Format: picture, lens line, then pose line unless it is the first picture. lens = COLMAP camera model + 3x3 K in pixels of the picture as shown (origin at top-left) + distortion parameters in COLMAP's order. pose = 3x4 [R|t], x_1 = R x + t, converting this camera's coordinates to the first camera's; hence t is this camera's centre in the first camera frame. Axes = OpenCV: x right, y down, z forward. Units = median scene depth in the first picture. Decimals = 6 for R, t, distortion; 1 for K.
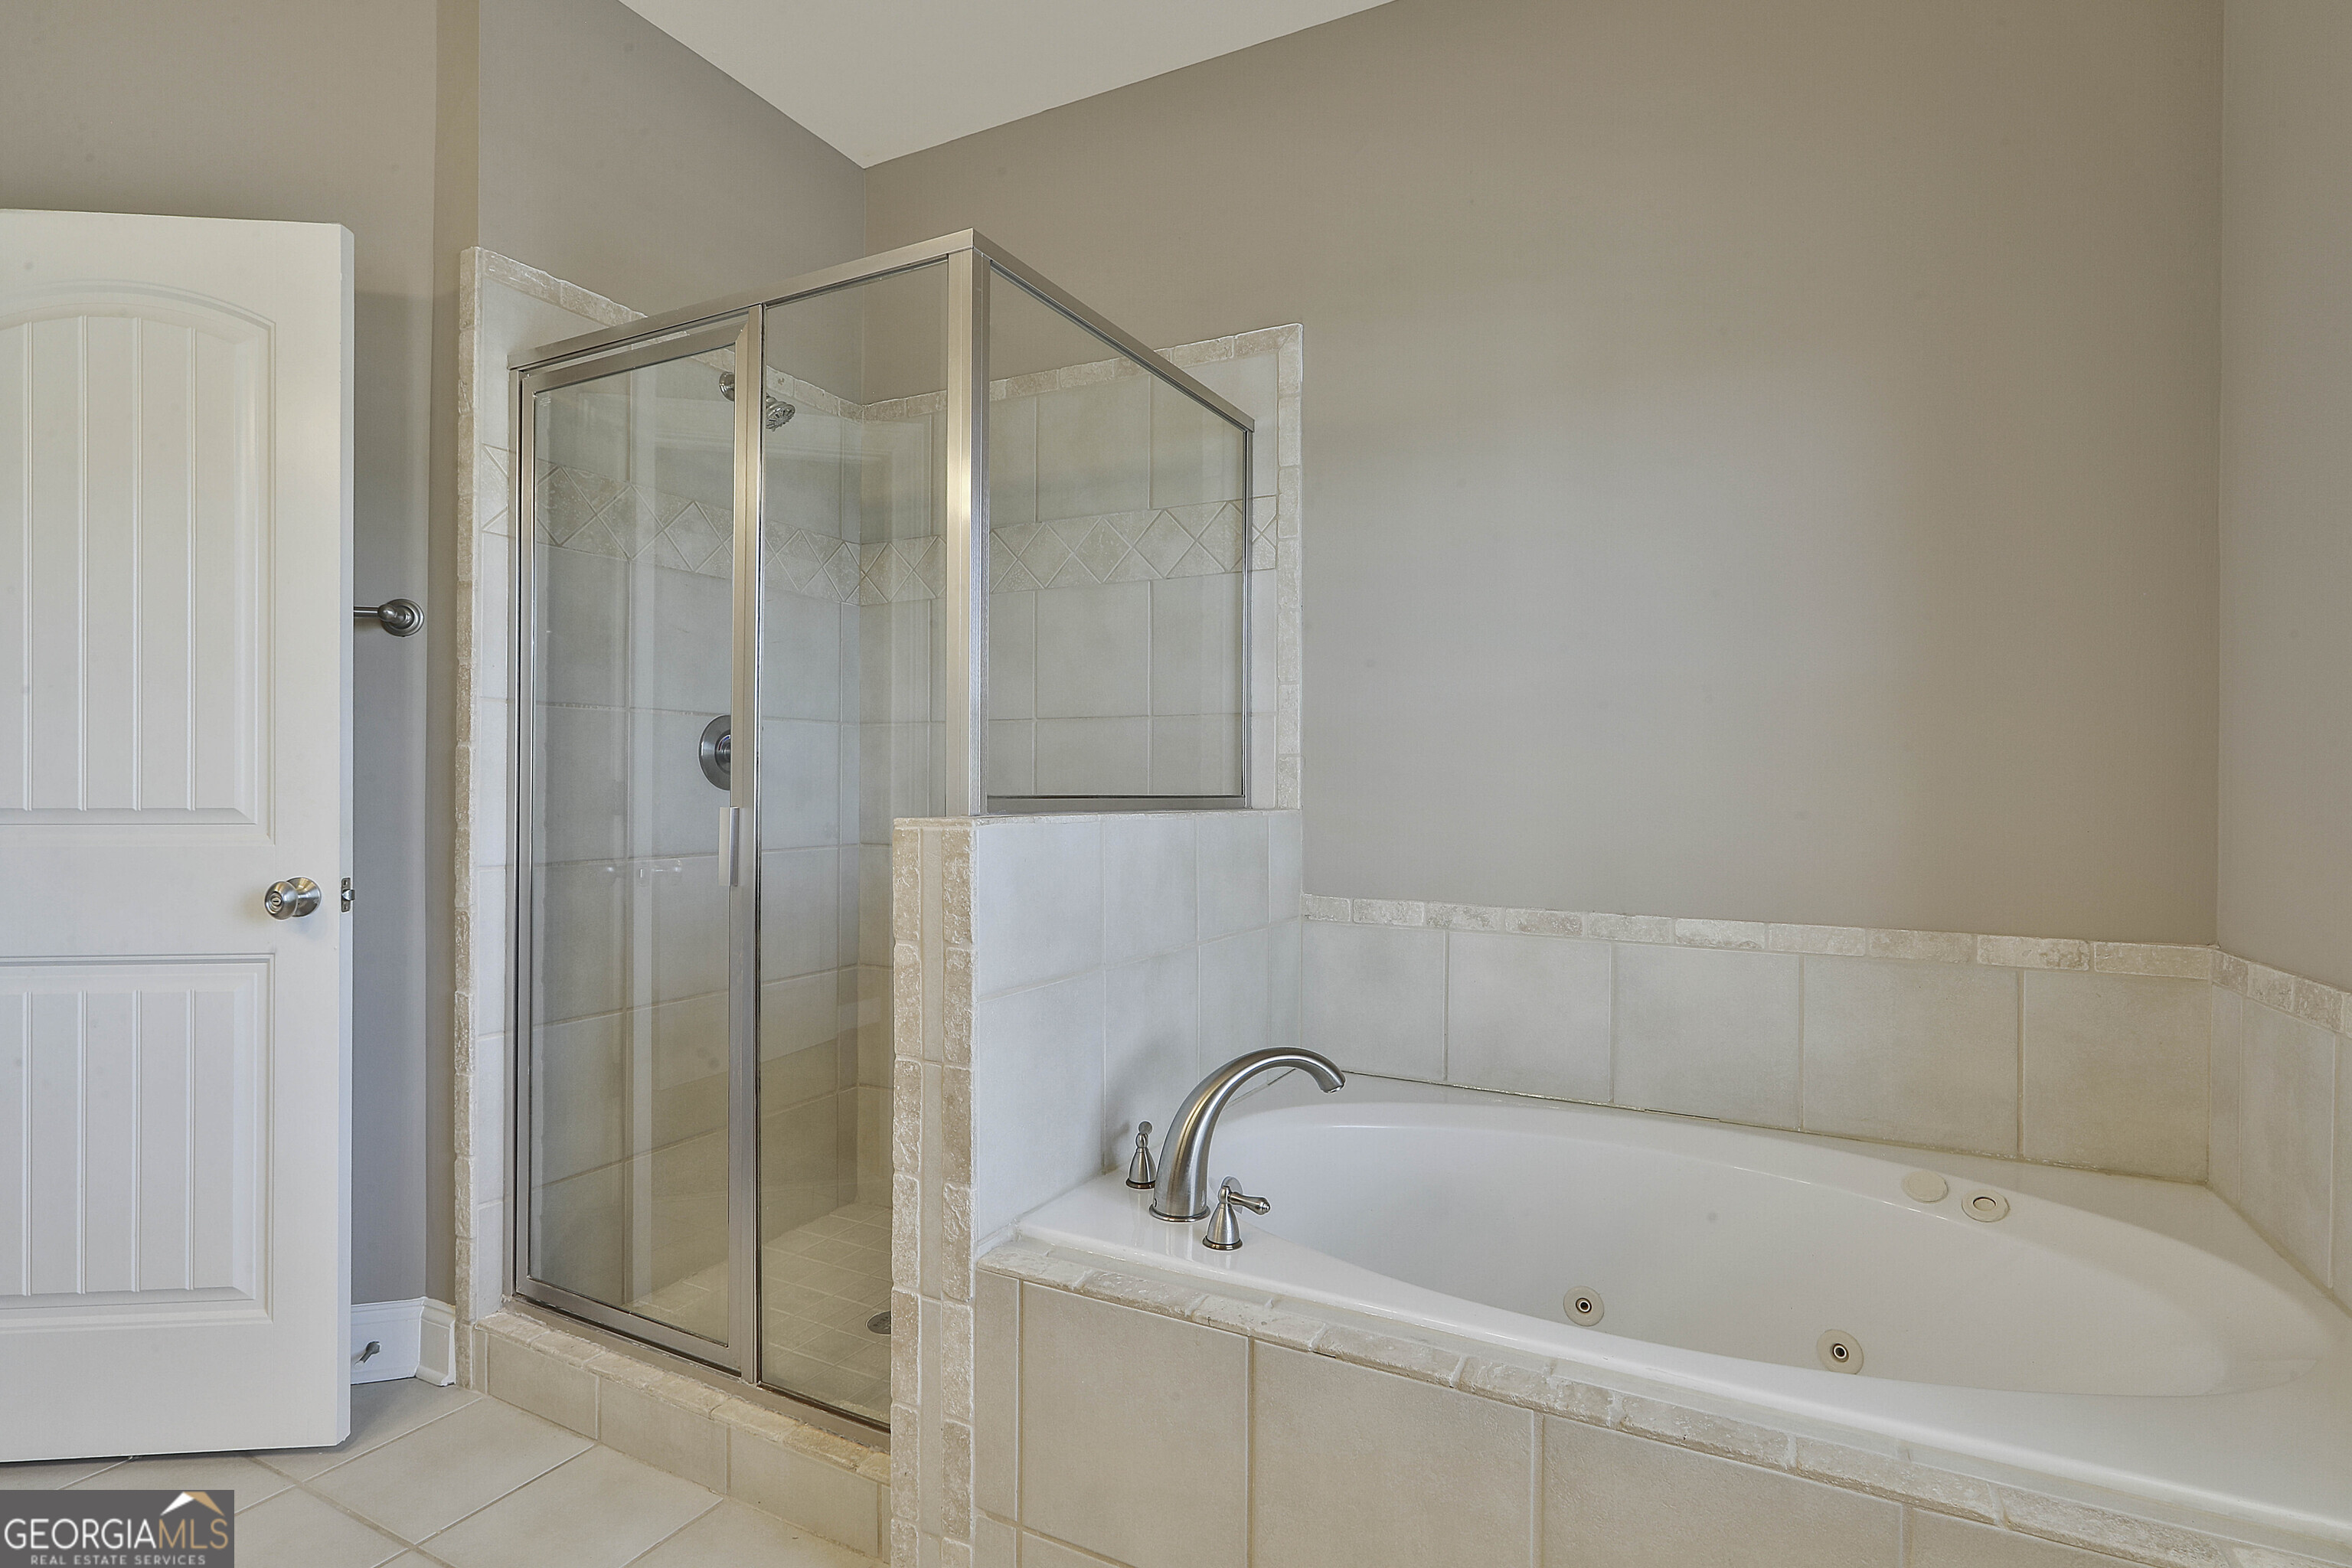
lens RADIAL K [[1142.3, 0, 1168.1], [0, 1142.3, 774.8], [0, 0, 1]] dist [-0.005000, 0.000250]
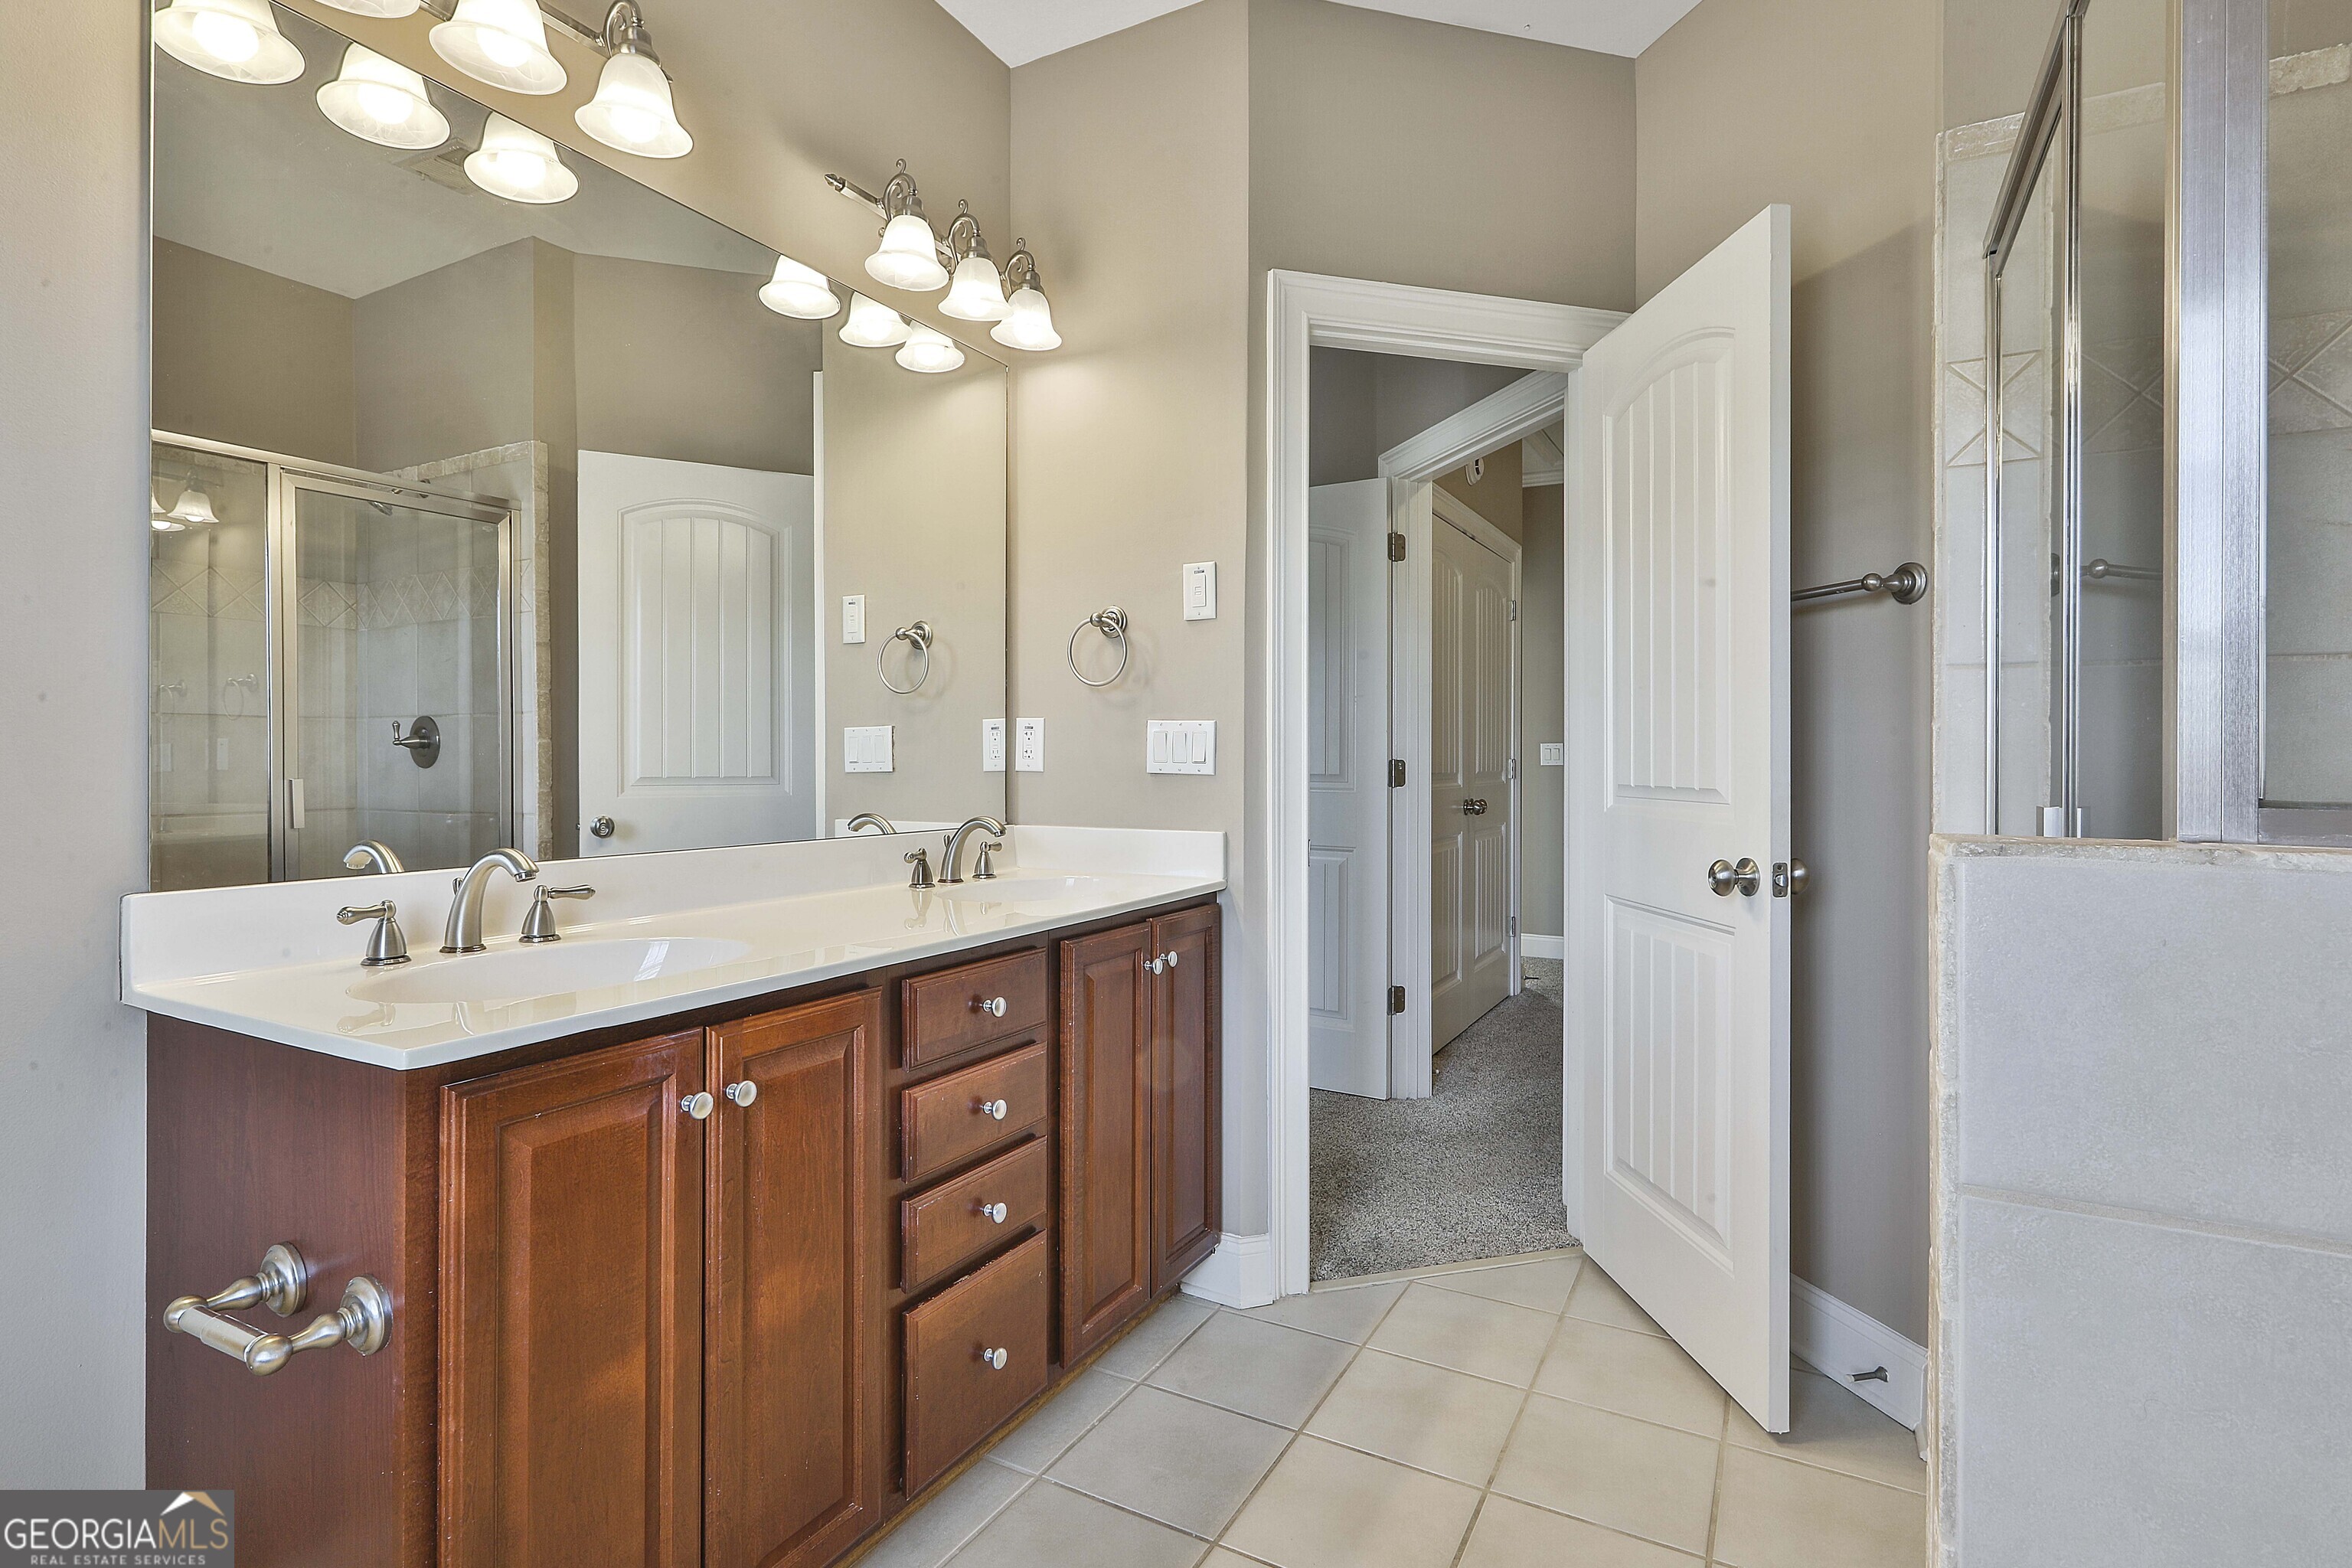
lens RADIAL K [[1142.6, 0, 1176.5], [0, 1142.6, 754.1], [0, 0, 1]] dist [-0.005839, 0.000757]
pose [[-0.022377, -0.005210, -0.999736, 0.278744], [0.000321, 0.999986, -0.005218, 0.001464], [0.999750, -0.000438, -0.022375, 0.506058]]
